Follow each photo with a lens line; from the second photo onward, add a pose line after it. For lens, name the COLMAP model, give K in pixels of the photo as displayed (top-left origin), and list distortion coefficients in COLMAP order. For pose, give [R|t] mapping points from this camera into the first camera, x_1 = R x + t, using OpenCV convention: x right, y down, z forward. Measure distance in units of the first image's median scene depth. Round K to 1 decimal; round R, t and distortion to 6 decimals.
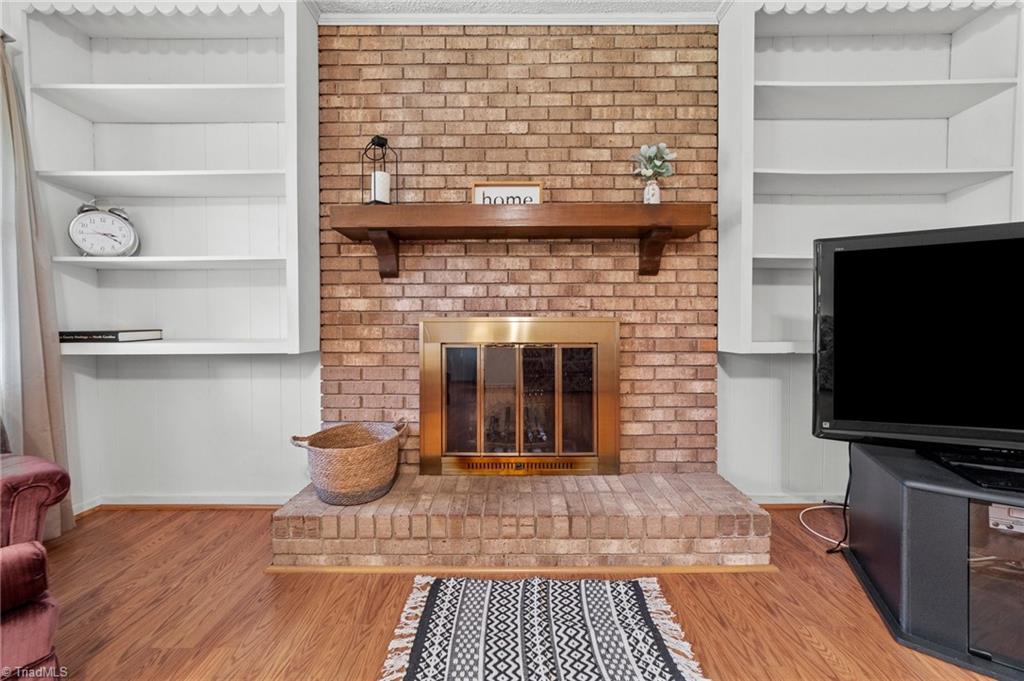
lens RADIAL K [[403.6, 0, 509.6], [0, 403.6, 335.7], [0, 0, 1]] dist [-0.014745, 0.008364]
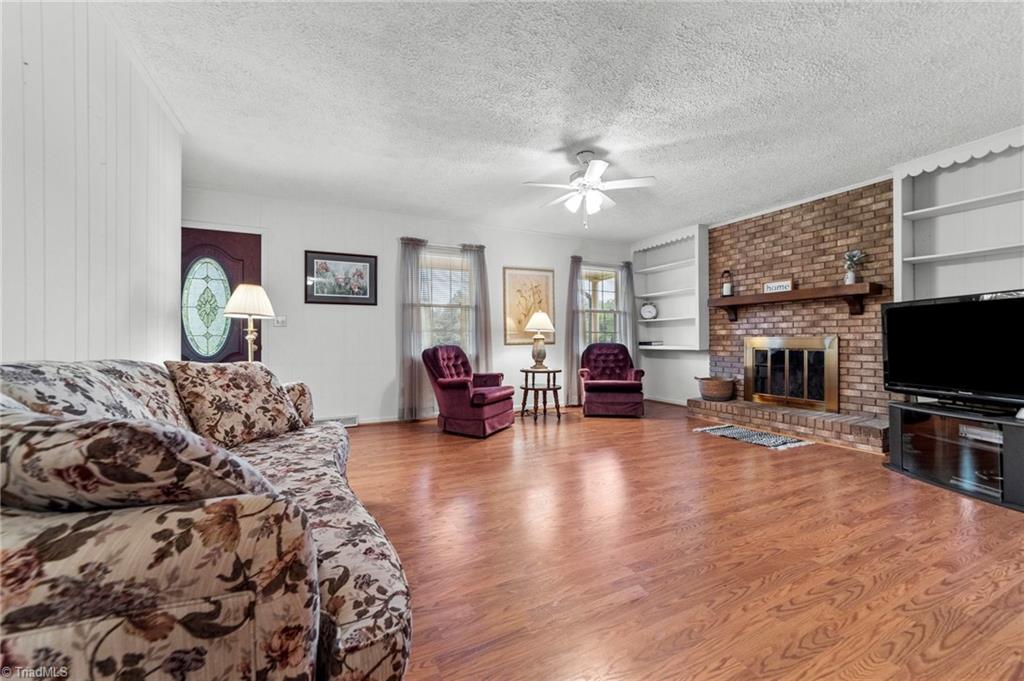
lens RADIAL K [[403.6, 0, 509.6], [0, 403.6, 335.7], [0, 0, 1]] dist [-0.014745, 0.008364]
pose [[0.445747, -0.008324, -0.895120, 1.338389], [-0.014896, 0.999749, -0.016715, 0.008825], [0.895035, 0.020785, 0.445511, -1.386668]]
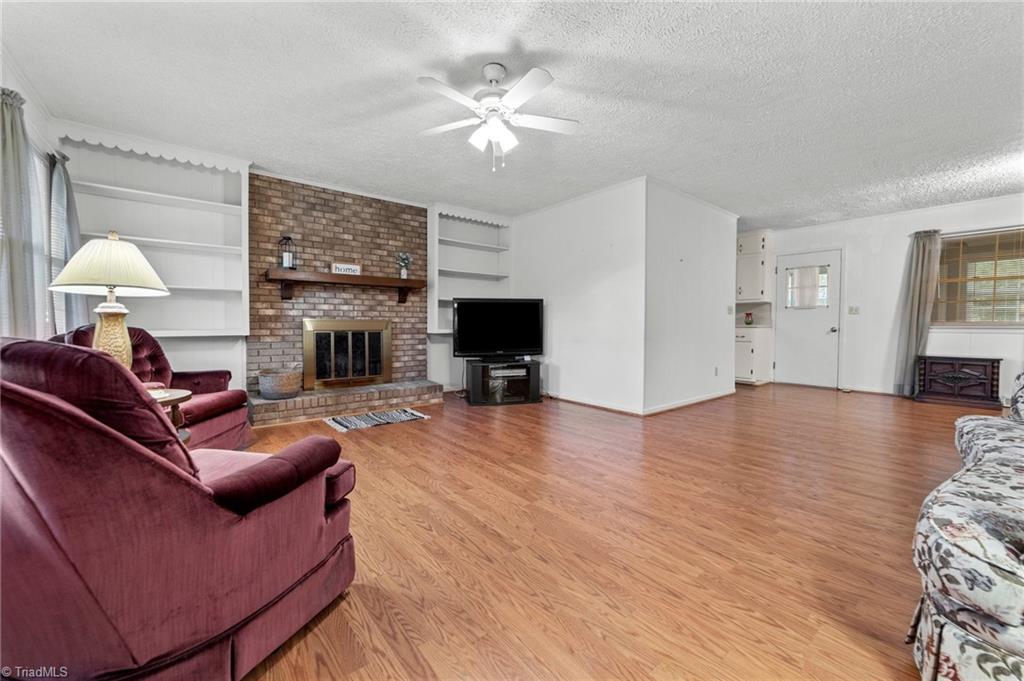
lens RADIAL K [[403.6, 0, 509.6], [0, 403.6, 335.7], [0, 0, 1]] dist [-0.014745, 0.008364]
pose [[0.776406, -0.011380, 0.630130, -0.723214], [0.001426, 0.999866, 0.016300, 0.012602], [-0.630231, -0.011757, 0.776319, -1.383029]]
